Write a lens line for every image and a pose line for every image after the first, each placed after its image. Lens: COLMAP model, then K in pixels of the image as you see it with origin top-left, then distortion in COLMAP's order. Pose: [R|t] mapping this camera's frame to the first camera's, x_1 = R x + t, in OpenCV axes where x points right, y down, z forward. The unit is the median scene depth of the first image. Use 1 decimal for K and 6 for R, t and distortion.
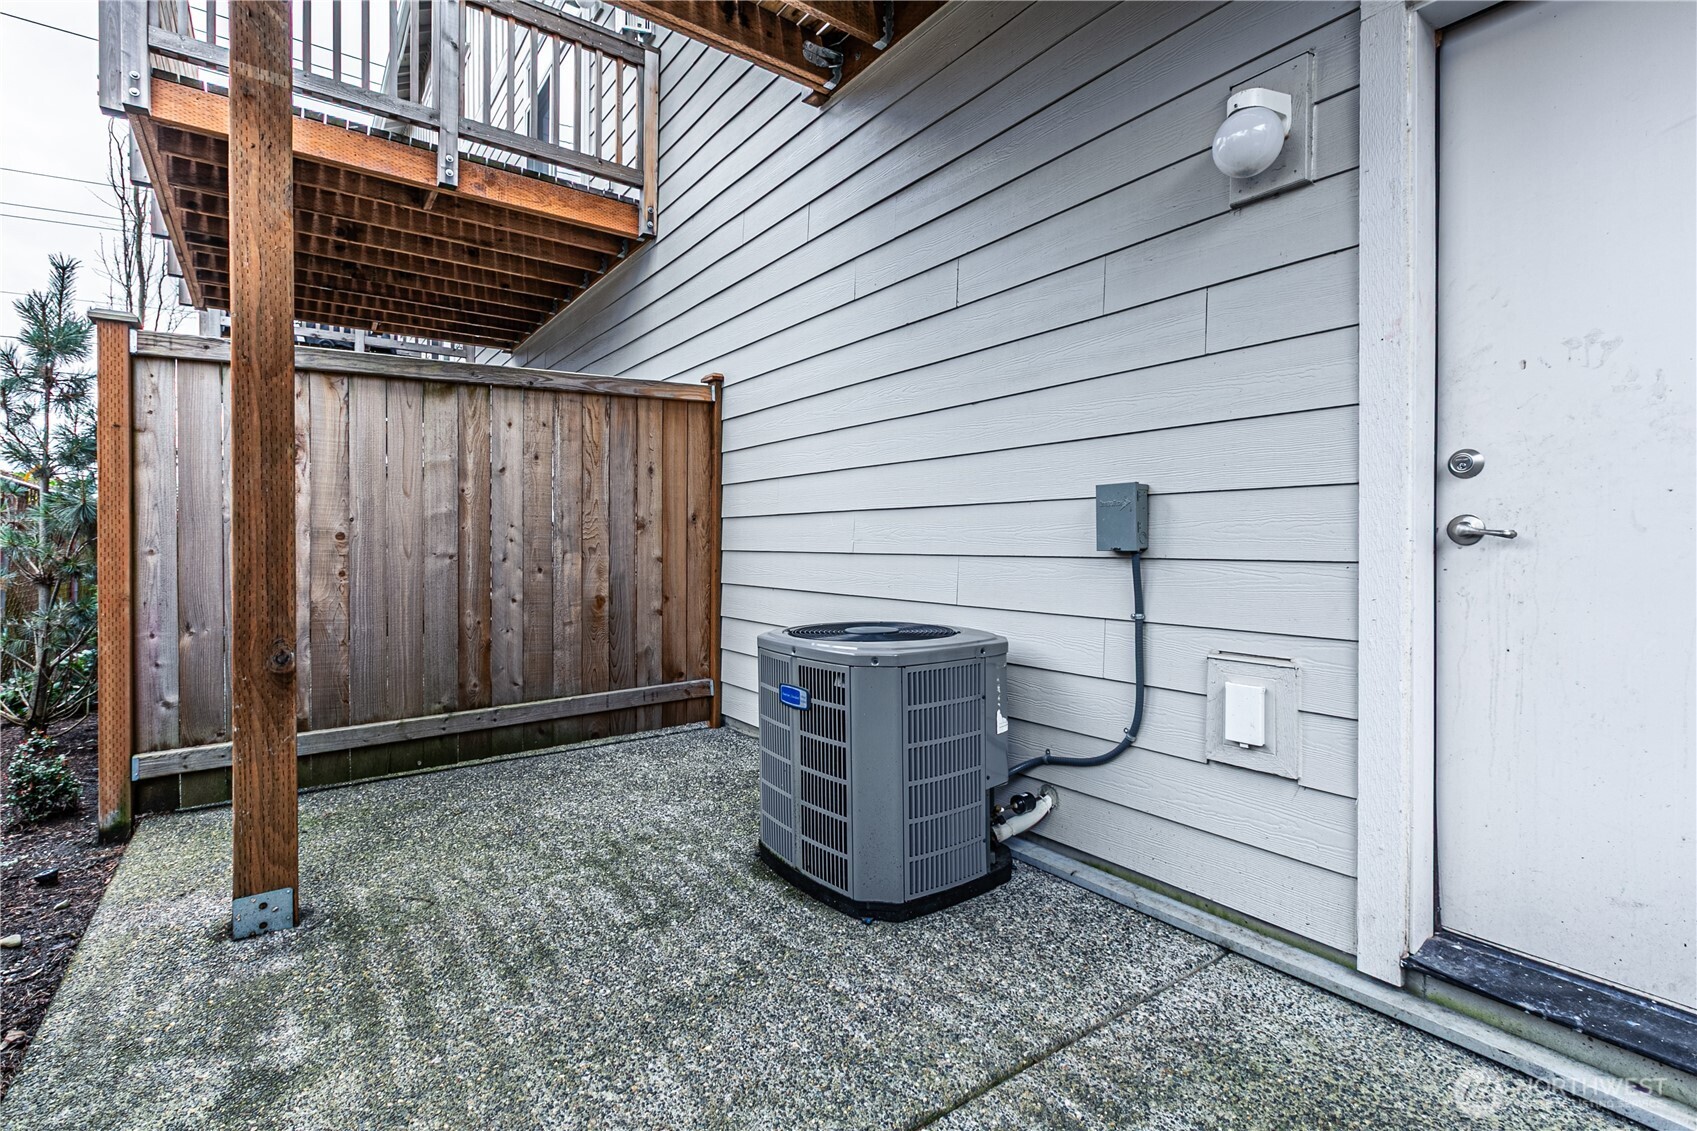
lens RADIAL K [[800.8, 0, 769.7], [0, 800.8, 540.2], [0, 0, 1]] dist [-0.001650, -0.000480]
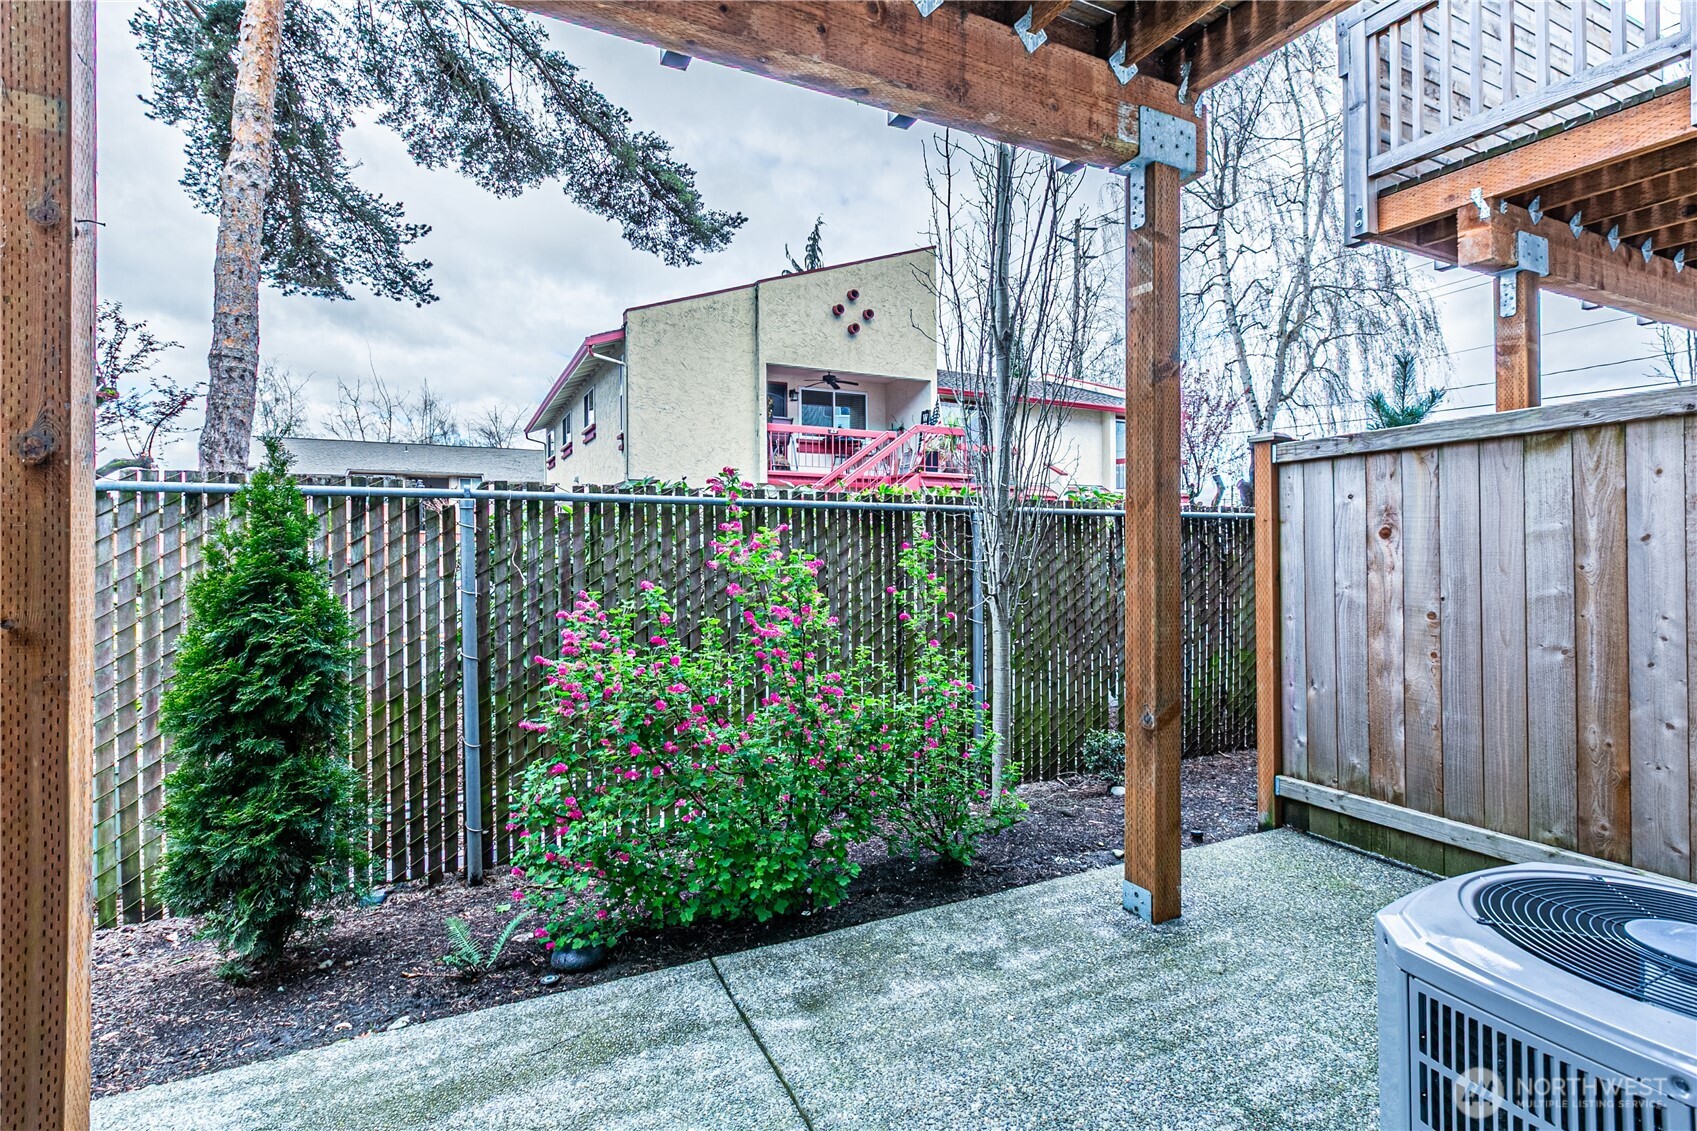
lens RADIAL K [[800.8, 0, 872.3], [0, 800.8, 540.2], [0, 0, 1]] dist [-0.001650, -0.000480]
pose [[-0.119882, -0.002886, -0.992784, 0.481929], [0.002126, 0.999993, -0.003163, -0.091201], [0.992786, -0.002490, -0.119875, 0.436115]]
